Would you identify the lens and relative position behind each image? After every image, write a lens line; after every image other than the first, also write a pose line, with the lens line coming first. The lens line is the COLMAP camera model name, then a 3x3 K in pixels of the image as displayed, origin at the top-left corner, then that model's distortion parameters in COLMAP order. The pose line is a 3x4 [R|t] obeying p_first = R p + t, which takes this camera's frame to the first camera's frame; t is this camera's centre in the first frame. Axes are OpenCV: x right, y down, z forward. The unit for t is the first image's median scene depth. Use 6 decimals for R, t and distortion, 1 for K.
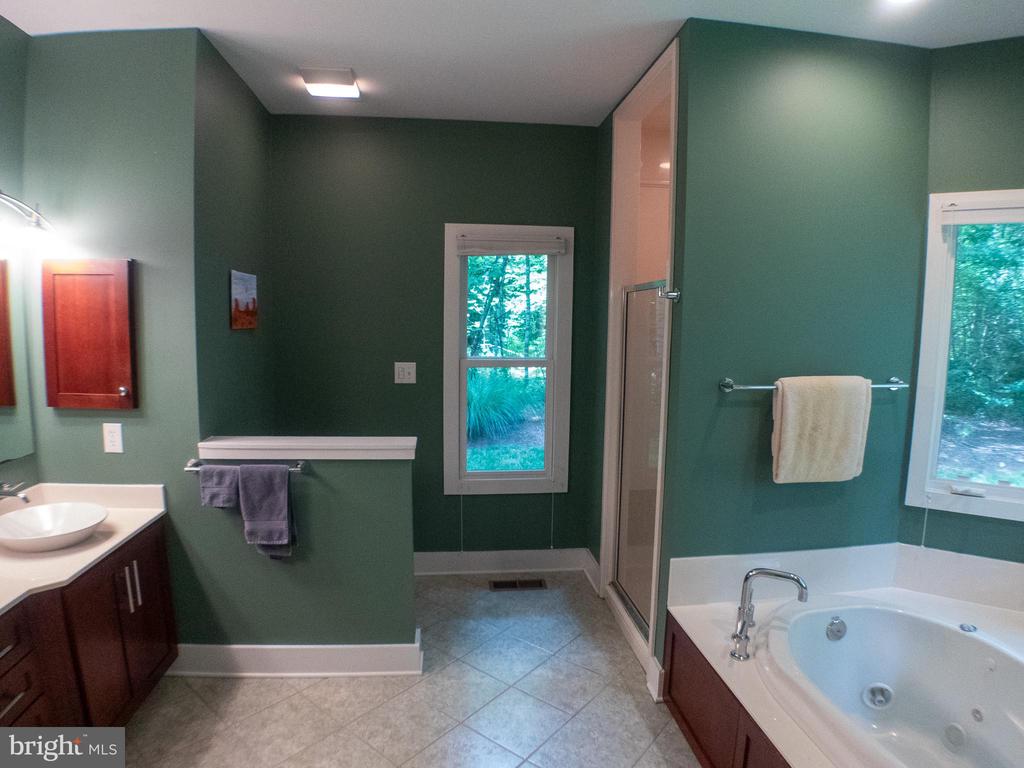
lens RADIAL K [[578.7, 0, 512.0], [0, 578.7, 384.0], [0, 0, 1]] dist [-0.135798, 0.028237]
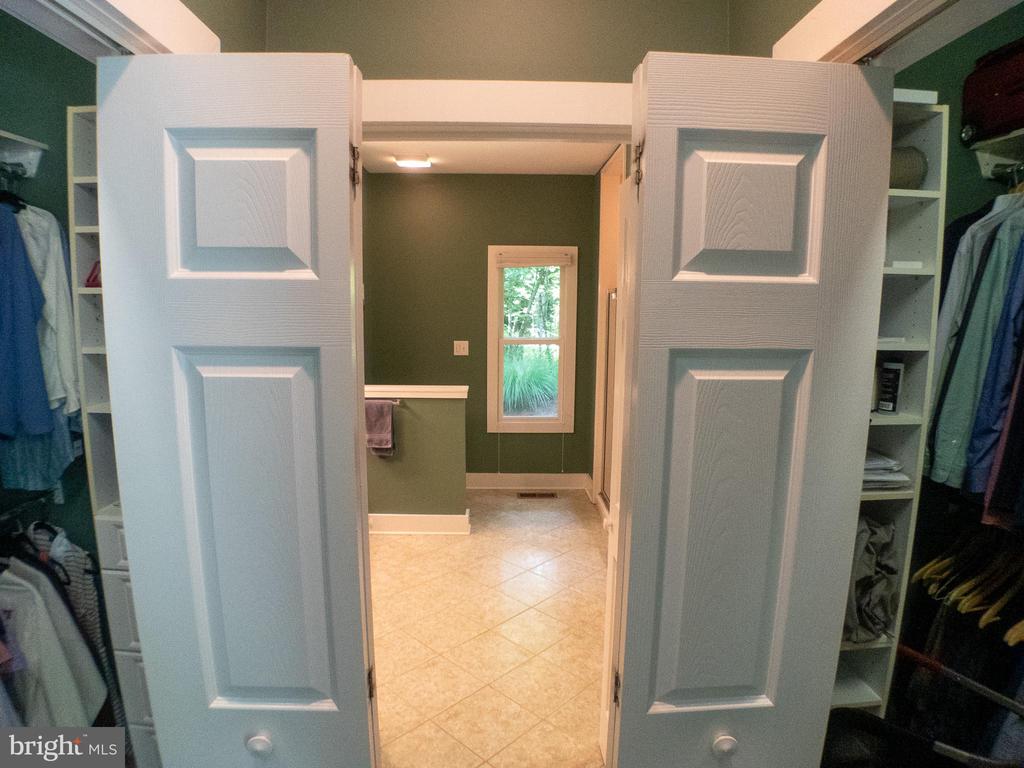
lens RADIAL K [[584.9, 0, 509.5], [0, 584.9, 390.2], [0, 0, 1]] dist [-0.094975, 0.003044]
pose [[0.995431, 0.009602, -0.095000, 0.087168], [-0.006182, 0.999324, 0.036233, 0.036289], [0.095284, -0.035480, 0.994818, -0.516943]]
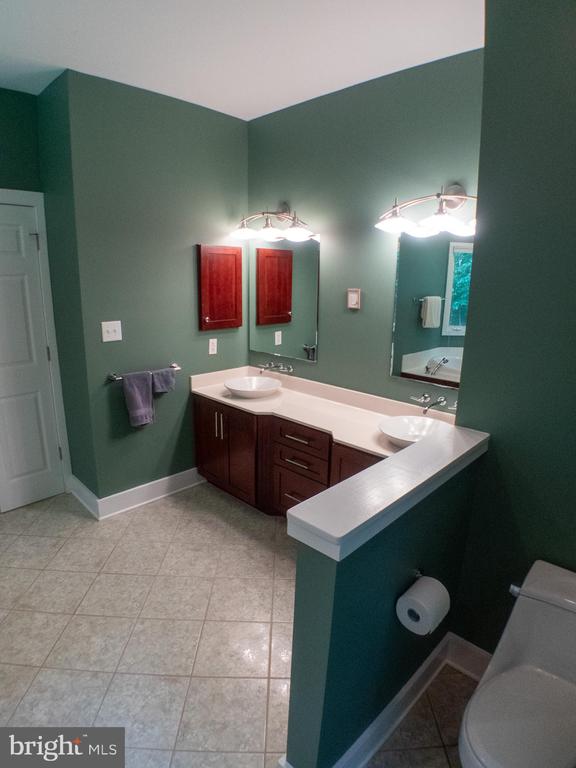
lens RADIAL K [[438.7, 0, 288.0], [0, 438.7, 384.0], [0, 0, 1]] dist [-0.094975, 0.003044]
pose [[-0.775126, 0.129768, -0.618336, 0.064292], [-0.086304, 0.947759, 0.307091, -0.117892], [0.625884, 0.291399, -0.723433, 1.004453]]
